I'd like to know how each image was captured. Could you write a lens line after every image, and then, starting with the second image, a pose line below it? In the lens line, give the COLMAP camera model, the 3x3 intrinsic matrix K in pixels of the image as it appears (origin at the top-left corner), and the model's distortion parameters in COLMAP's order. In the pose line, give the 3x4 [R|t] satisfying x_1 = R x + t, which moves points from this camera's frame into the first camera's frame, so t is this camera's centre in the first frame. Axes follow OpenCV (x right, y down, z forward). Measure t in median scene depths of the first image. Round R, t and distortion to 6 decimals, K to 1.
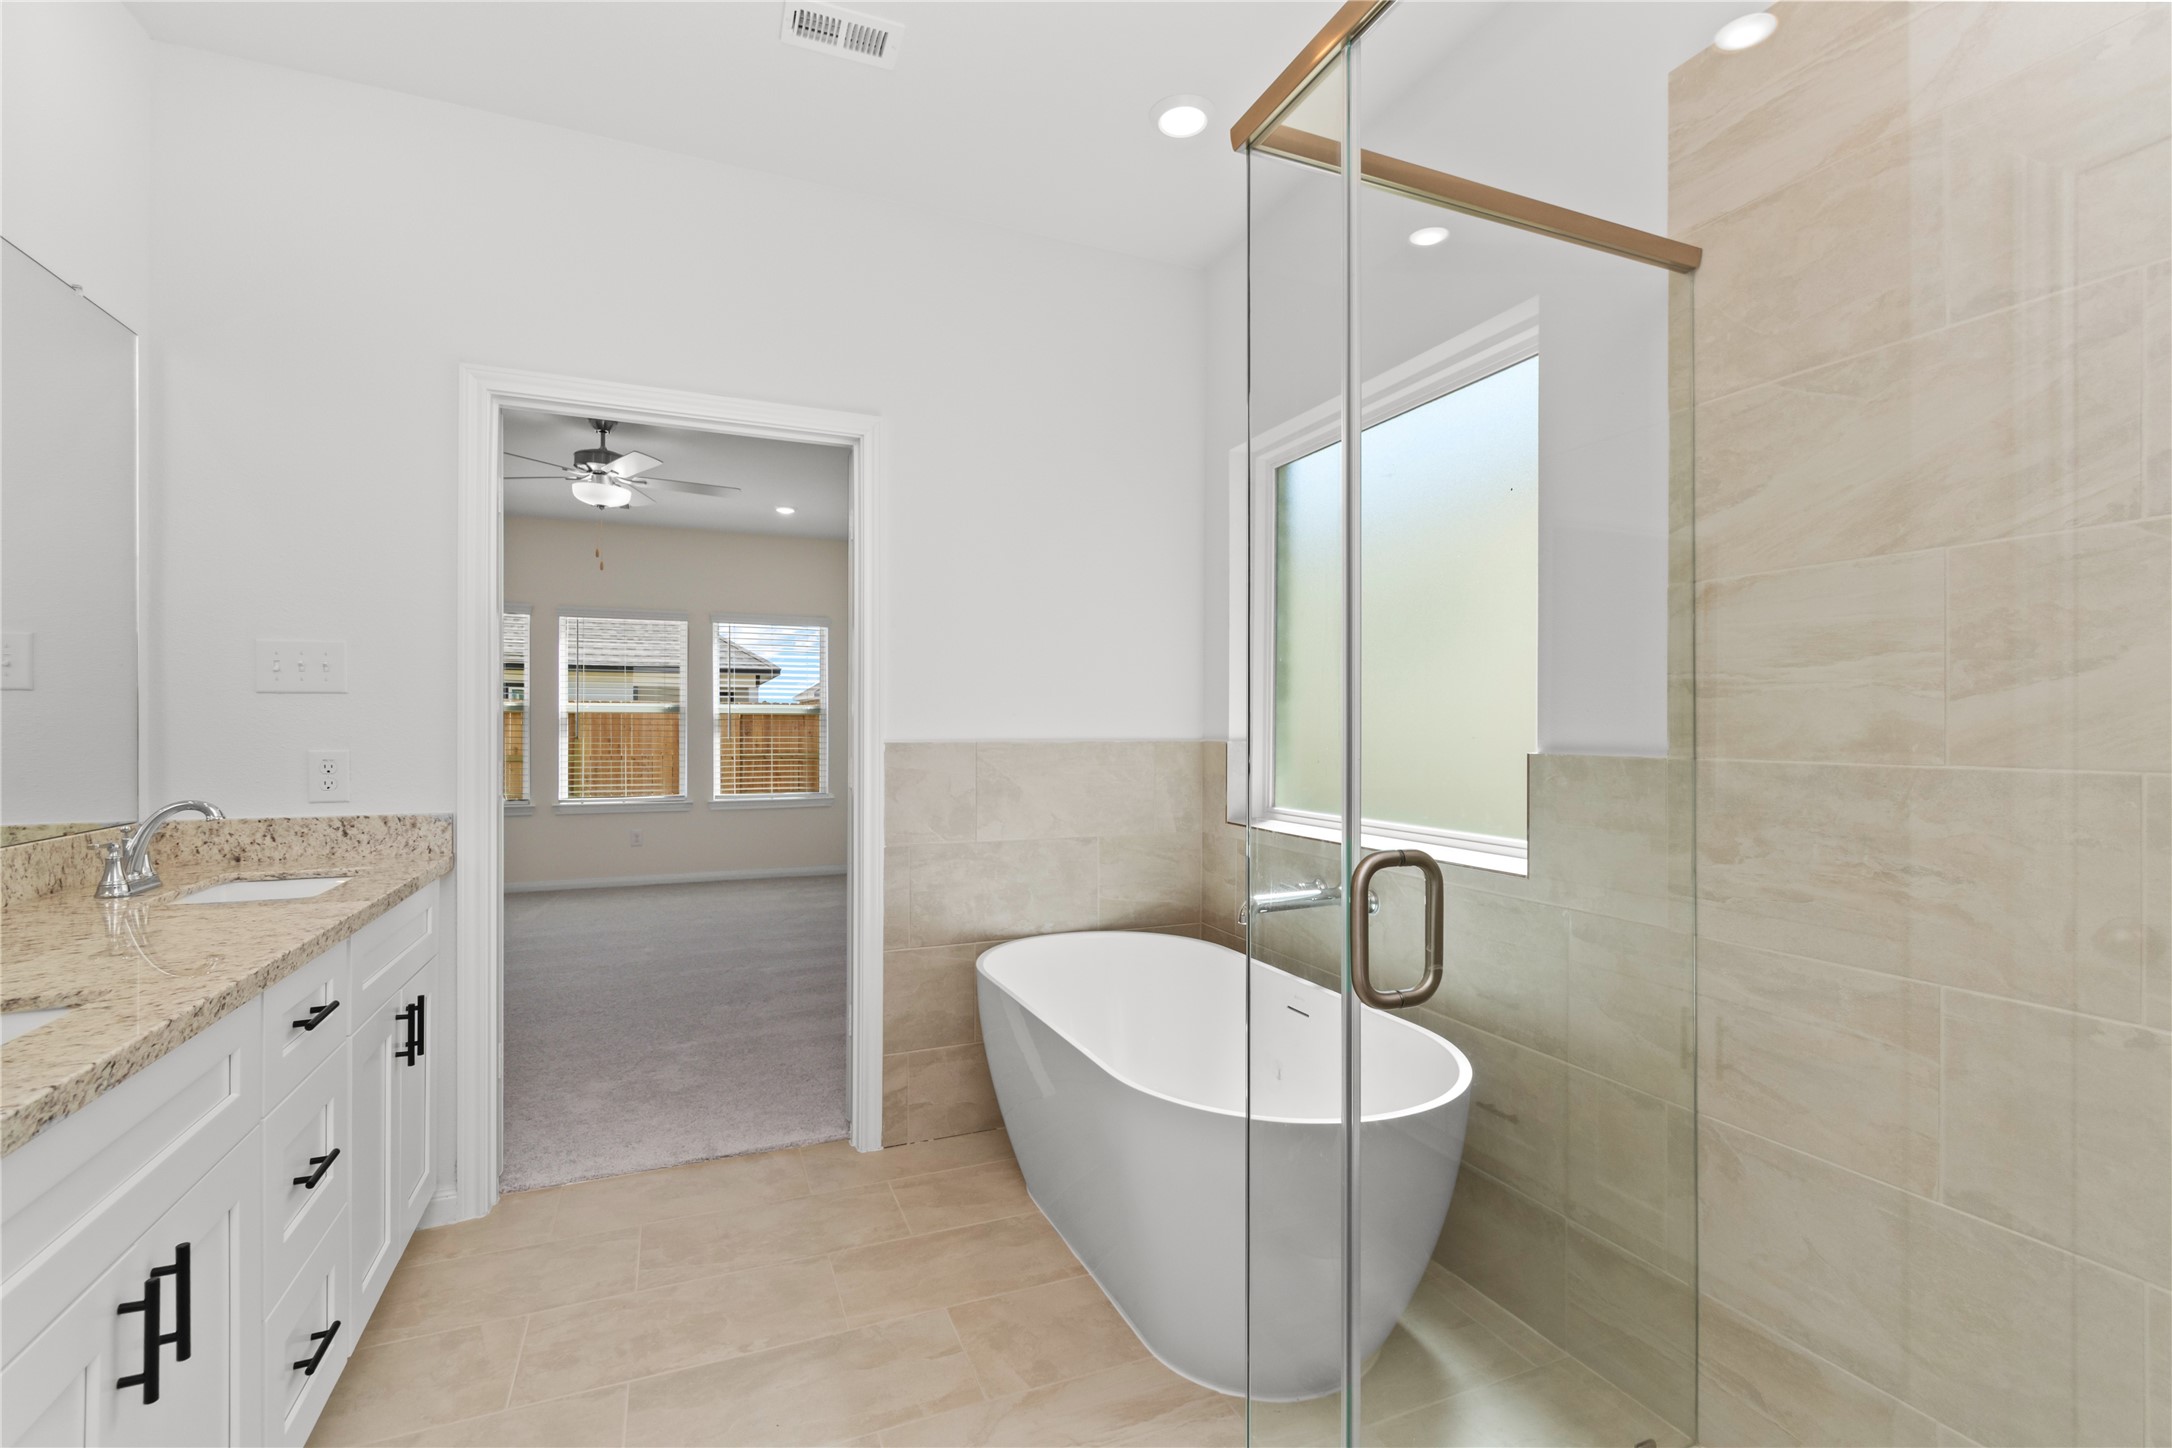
lens RADIAL K [[965.5, 0, 1082.4], [0, 965.5, 727.3], [0, 0, 1]] dist [0.002750, 0.000252]
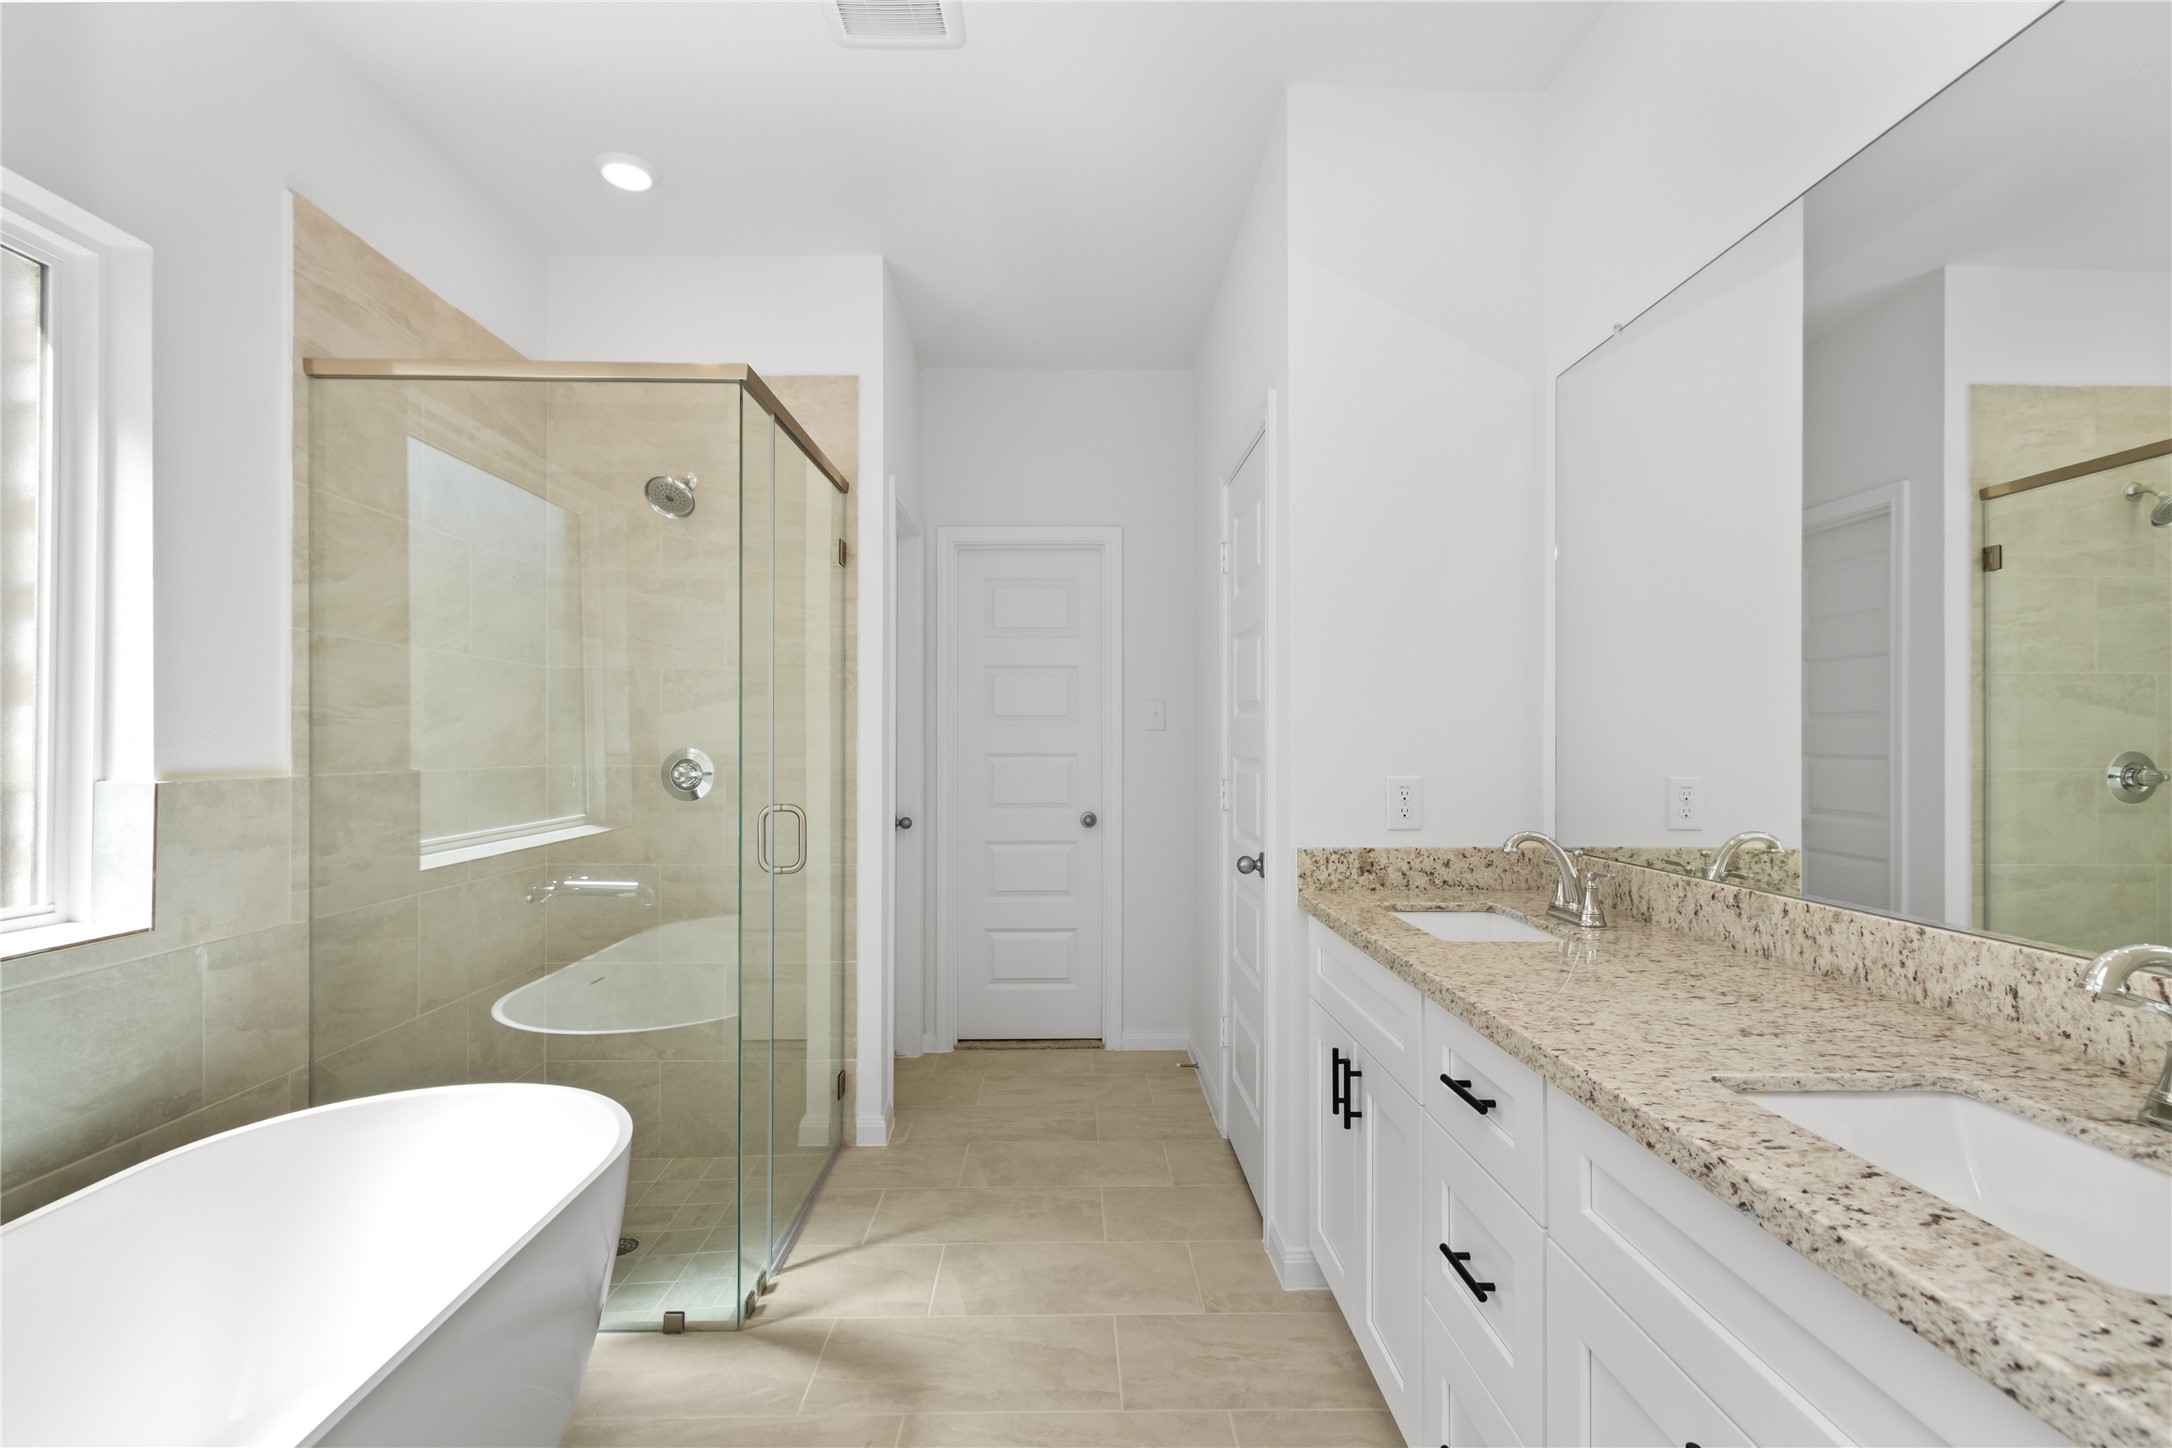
lens RADIAL K [[965.5, 0, 1088.5], [0, 965.5, 732.7], [0, 0, 1]] dist [0.002750, 0.000252]
pose [[-0.930309, 0.001979, 0.366771, -0.740215], [-0.001318, 0.999961, -0.008739, -0.012798], [-0.366774, -0.008613, -0.930270, 1.791759]]
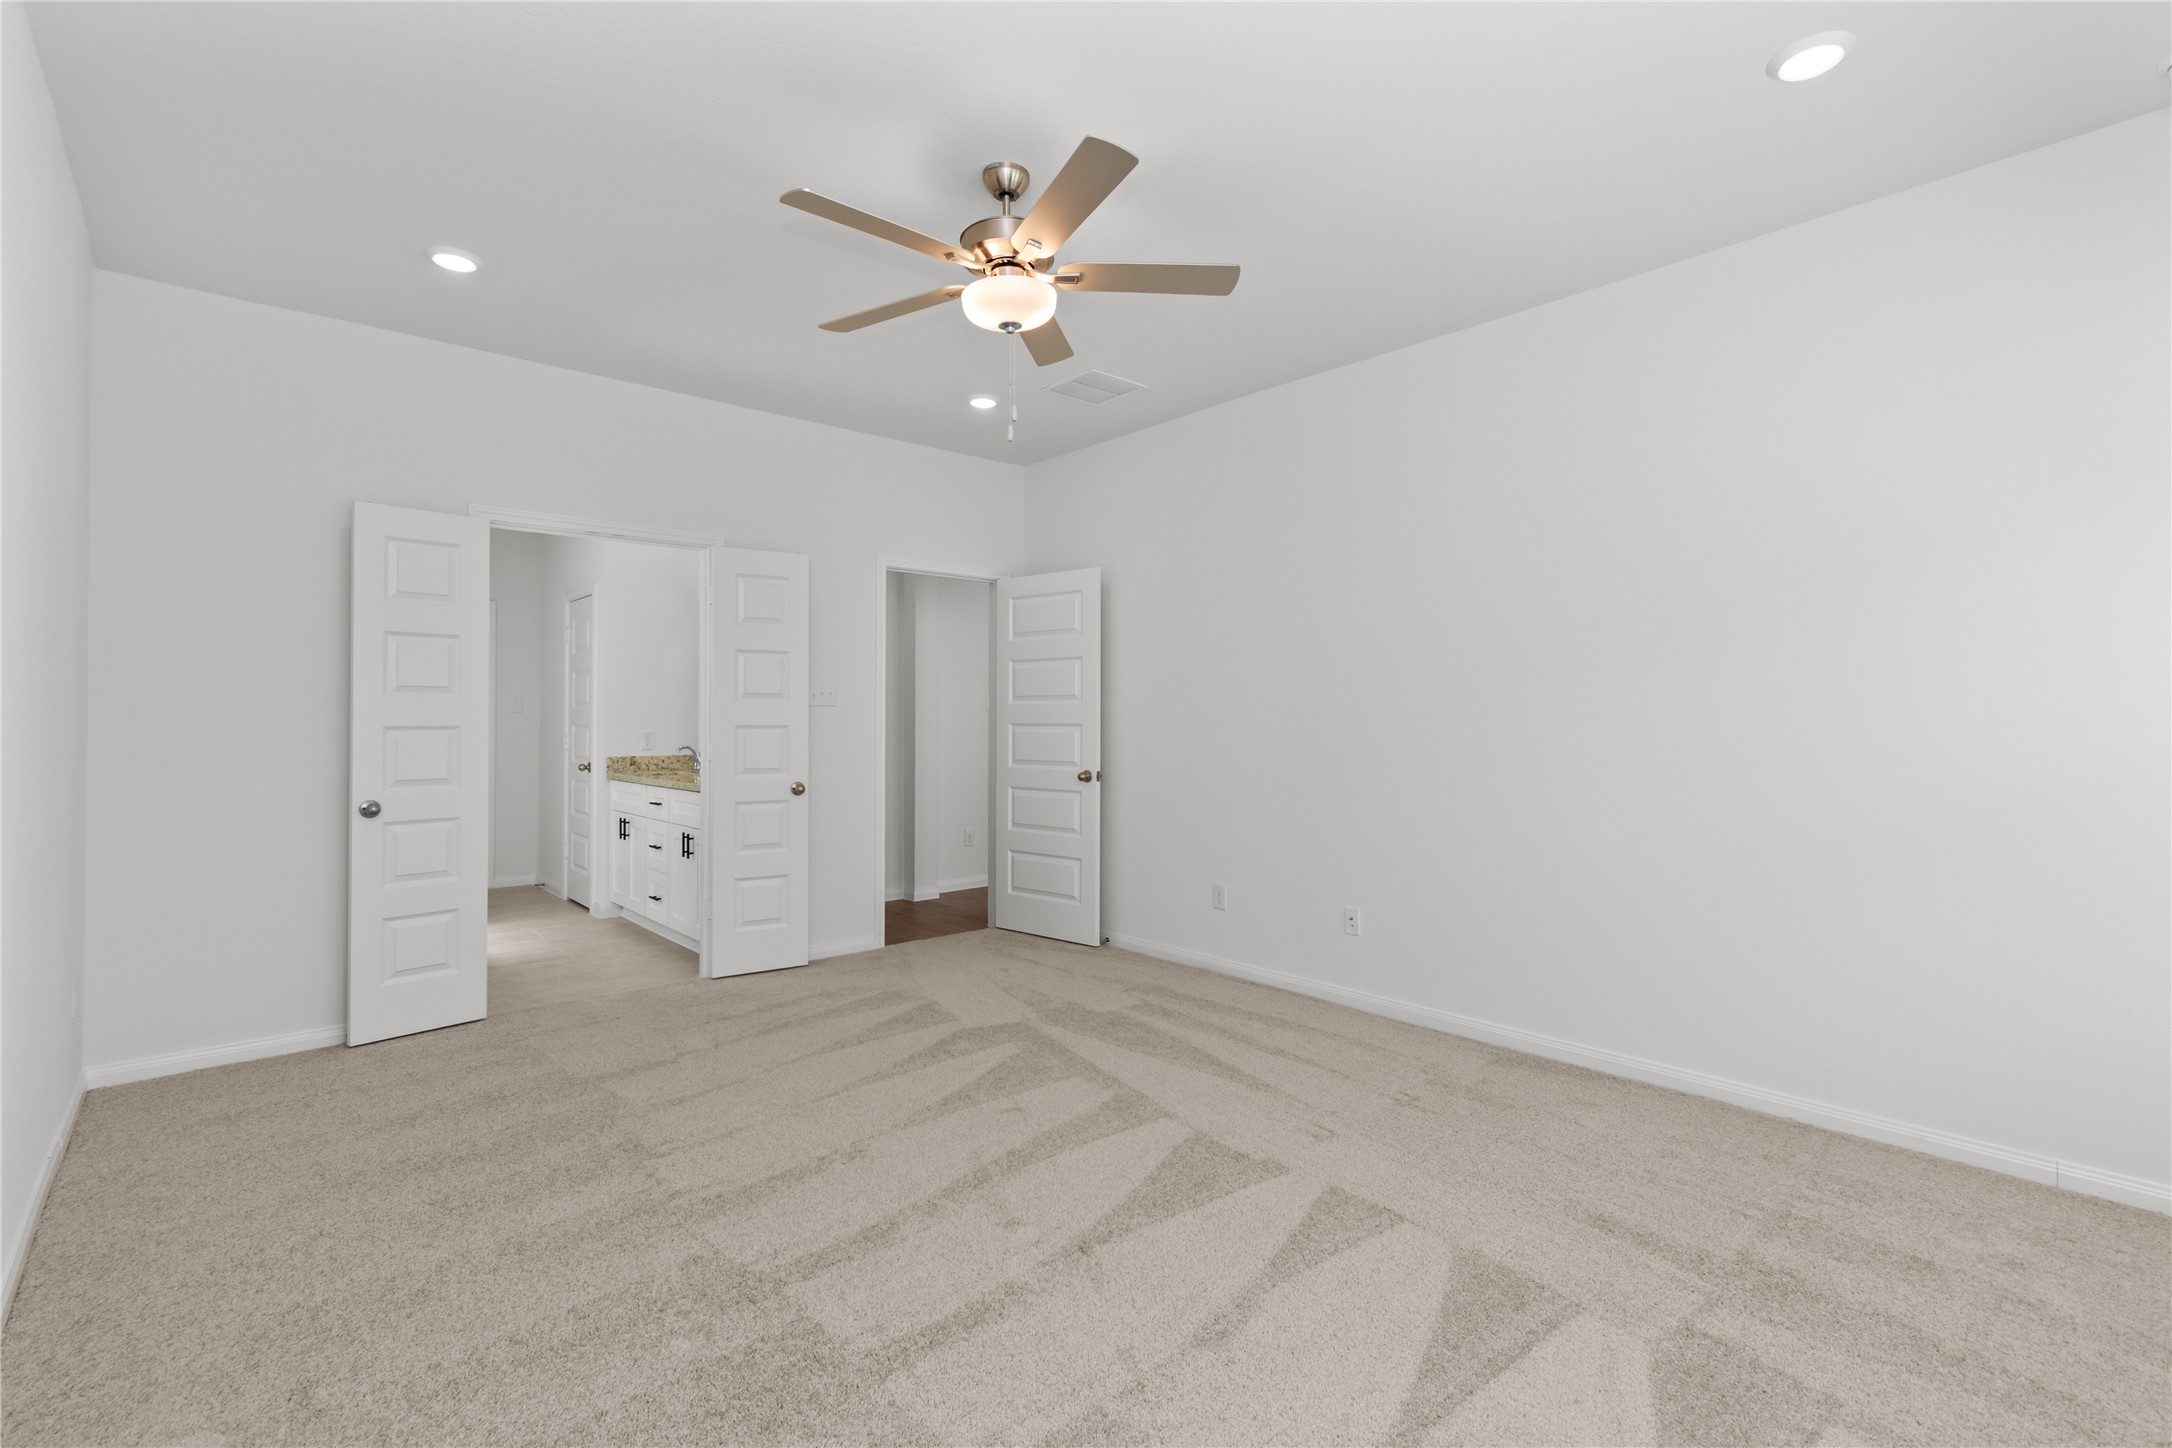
lens RADIAL K [[965.5, 0, 1091.4], [0, 965.5, 715.1], [0, 0, 1]] dist [0.002750, 0.000252]
pose [[-0.946661, 0.000354, -0.322230, -1.052036], [0.001108, 0.999997, -0.002157, -0.014531], [0.322228, -0.002399, -0.946659, 4.272034]]
